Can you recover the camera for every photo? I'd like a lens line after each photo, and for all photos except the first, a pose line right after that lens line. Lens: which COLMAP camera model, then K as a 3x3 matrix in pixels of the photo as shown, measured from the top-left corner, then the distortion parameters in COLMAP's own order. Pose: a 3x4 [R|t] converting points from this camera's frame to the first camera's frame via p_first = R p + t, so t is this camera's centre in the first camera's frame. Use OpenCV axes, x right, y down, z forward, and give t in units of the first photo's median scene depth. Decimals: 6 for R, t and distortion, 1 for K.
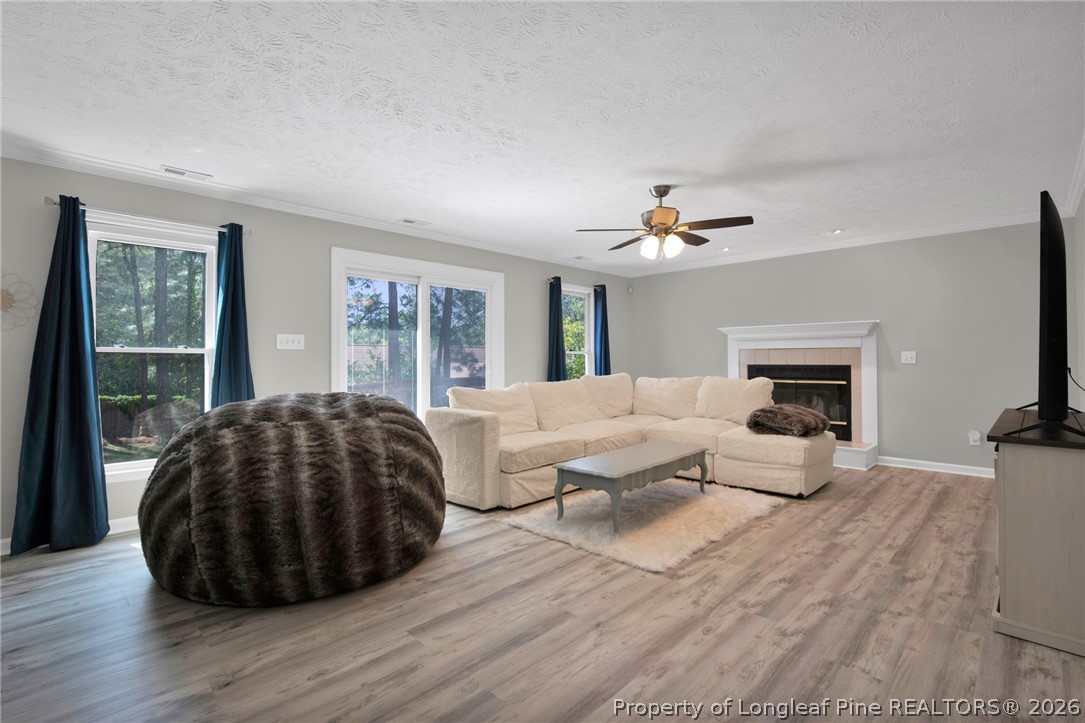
lens RADIAL K [[505.2, 0, 547.6], [0, 505.2, 362.3], [0, 0, 1]] dist [-0.021917, 0.010842]
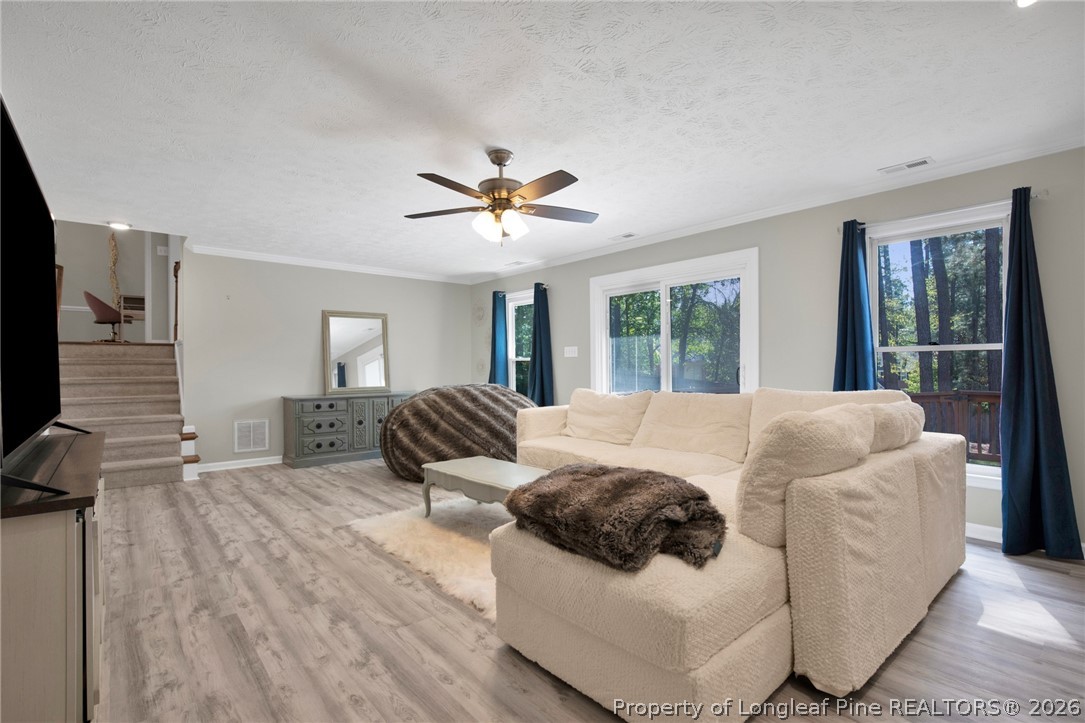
lens RADIAL K [[505.2, 0, 547.6], [0, 505.2, 362.3], [0, 0, 1]] dist [-0.021917, 0.010842]
pose [[-0.081756, -0.004727, -0.996641, 1.527313], [0.006857, 0.999962, -0.005305, -0.005649], [0.996629, -0.007268, -0.081721, 1.650665]]
